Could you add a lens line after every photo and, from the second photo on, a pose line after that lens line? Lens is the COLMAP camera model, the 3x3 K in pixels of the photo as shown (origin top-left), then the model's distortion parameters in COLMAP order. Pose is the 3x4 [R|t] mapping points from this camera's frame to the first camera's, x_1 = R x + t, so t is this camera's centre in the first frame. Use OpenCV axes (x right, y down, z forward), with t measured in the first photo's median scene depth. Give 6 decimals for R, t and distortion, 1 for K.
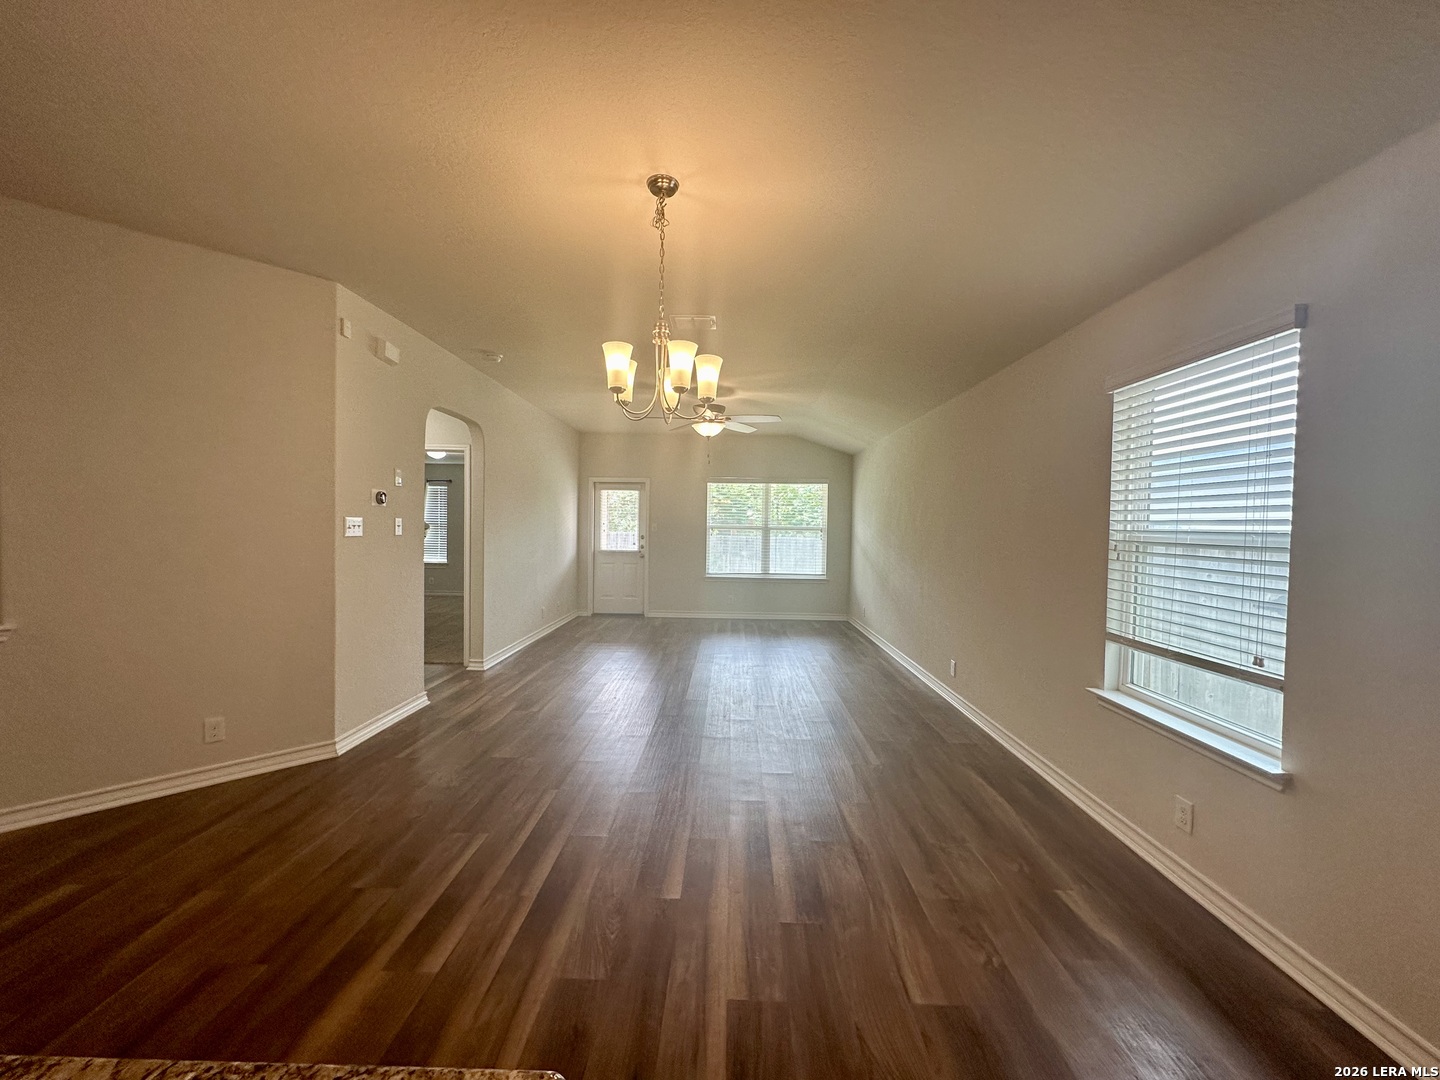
lens RADIAL K [[579.1, 0, 718.6], [0, 579.1, 544.1], [0, 0, 1]] dist [0.002947, -0.000863]
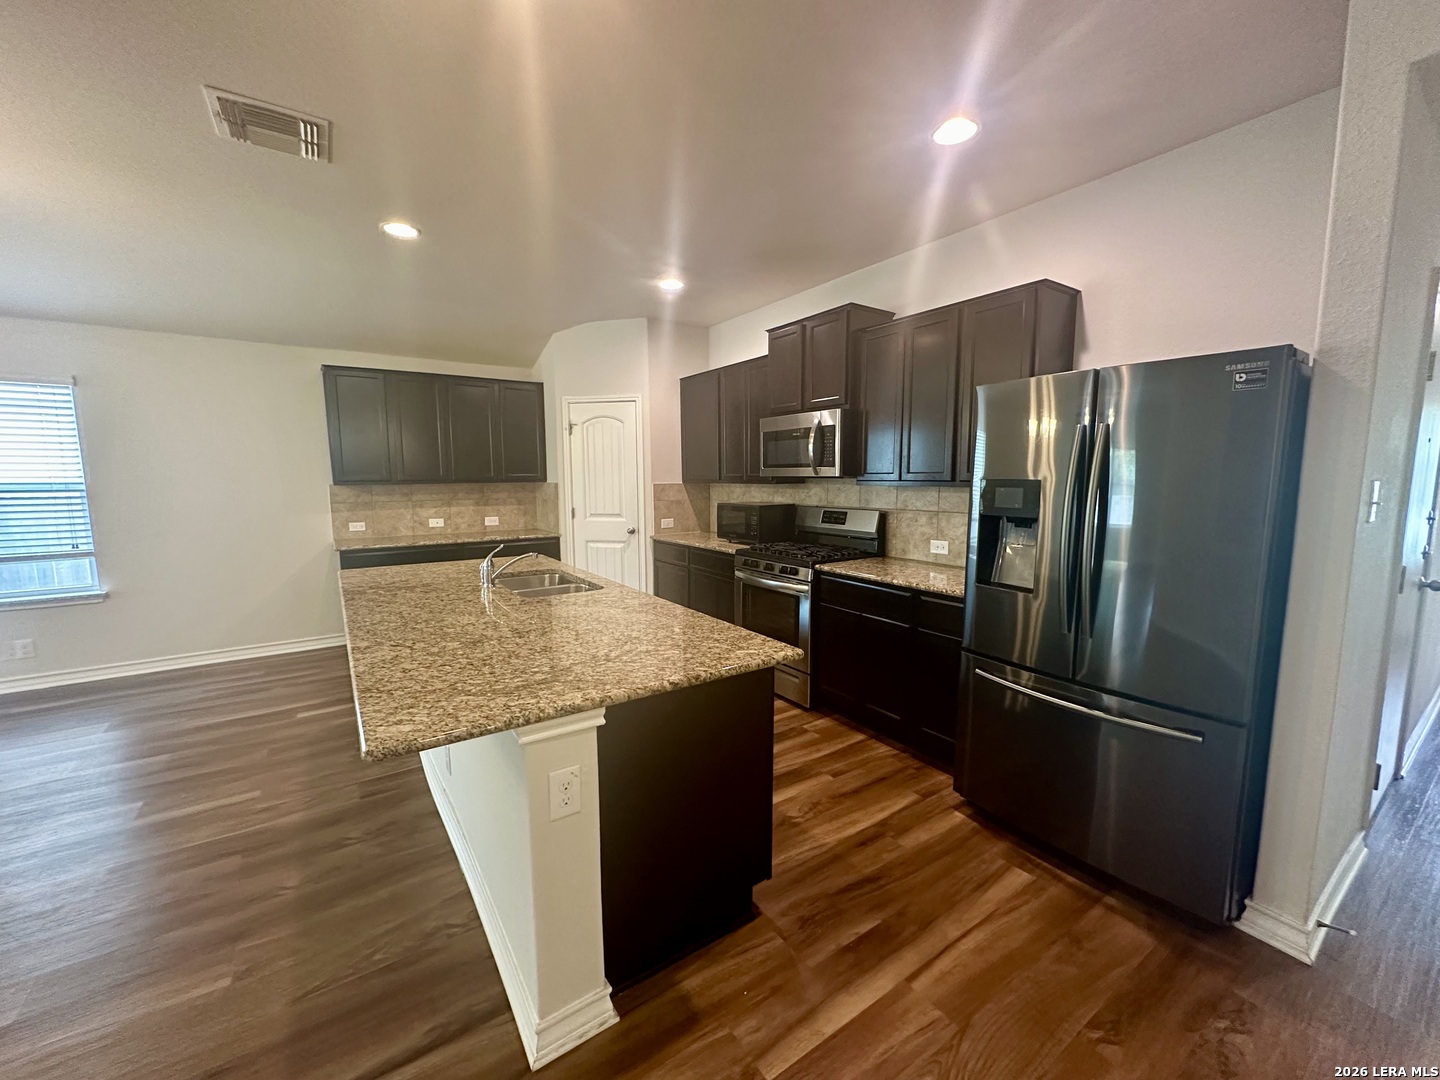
lens RADIAL K [[579.1, 0, 717.7], [0, 579.1, 542.6], [0, 0, 1]] dist [0.002947, -0.000863]
pose [[-0.576953, -0.108344, 0.809560, -0.457814], [0.024010, 0.988485, 0.149401, -0.013990], [-0.816424, 0.105635, -0.567708, 0.070470]]
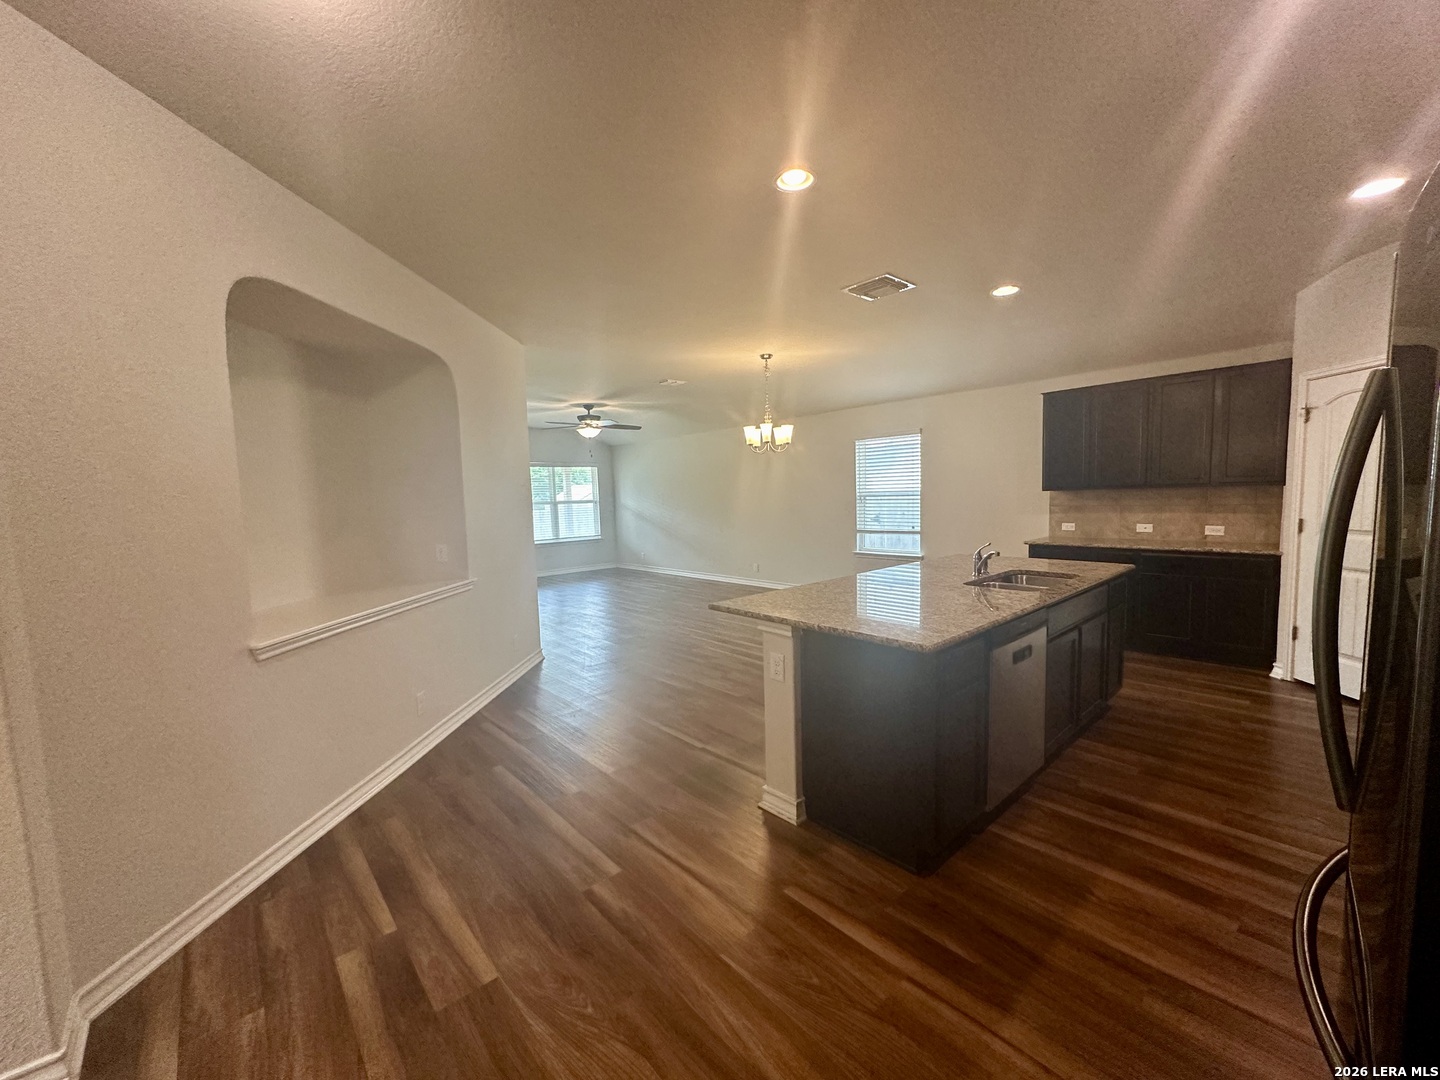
lens RADIAL K [[579.1, 0, 715.3], [0, 579.1, 538.9], [0, 0, 1]] dist [0.002947, -0.000863]
pose [[0.739260, -0.089454, 0.667452, -0.522960], [0.064195, 0.995986, 0.062384, -0.005690], [-0.670353, -0.003271, 0.742035, -0.182614]]
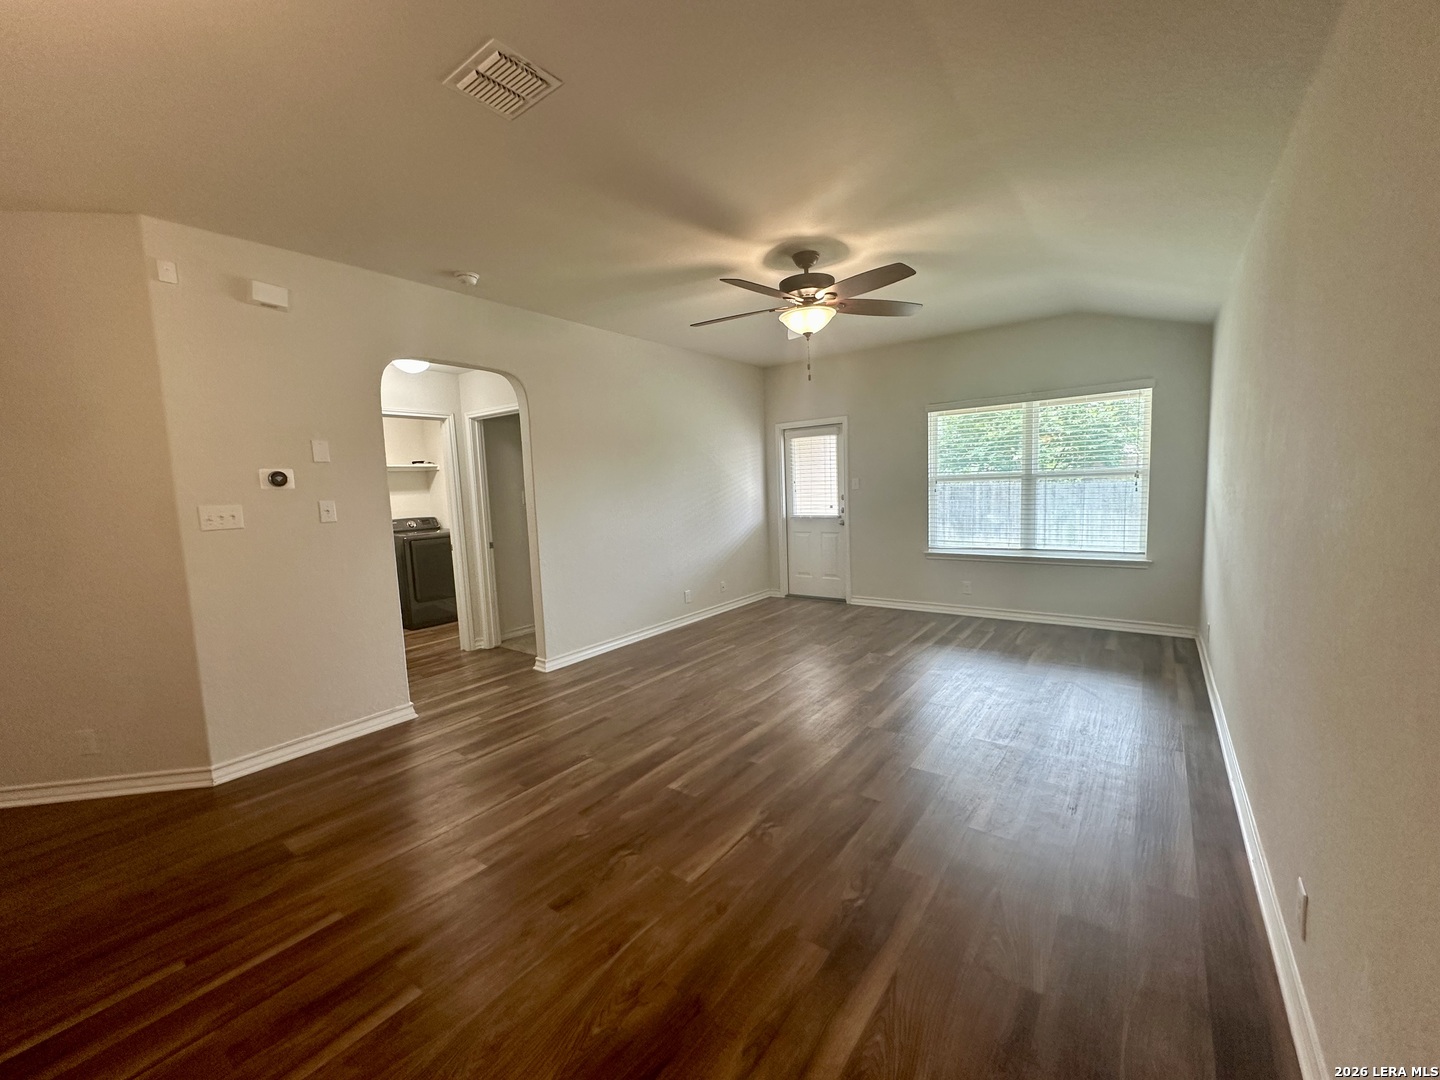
lens RADIAL K [[579.1, 0, 717.8], [0, 579.1, 540.1], [0, 0, 1]] dist [0.002947, -0.000863]
pose [[0.808445, 0.008608, -0.588509, 0.180816], [0.035580, 0.997350, 0.063465, -0.010241], [0.587496, -0.072247, 0.805996, 0.311800]]
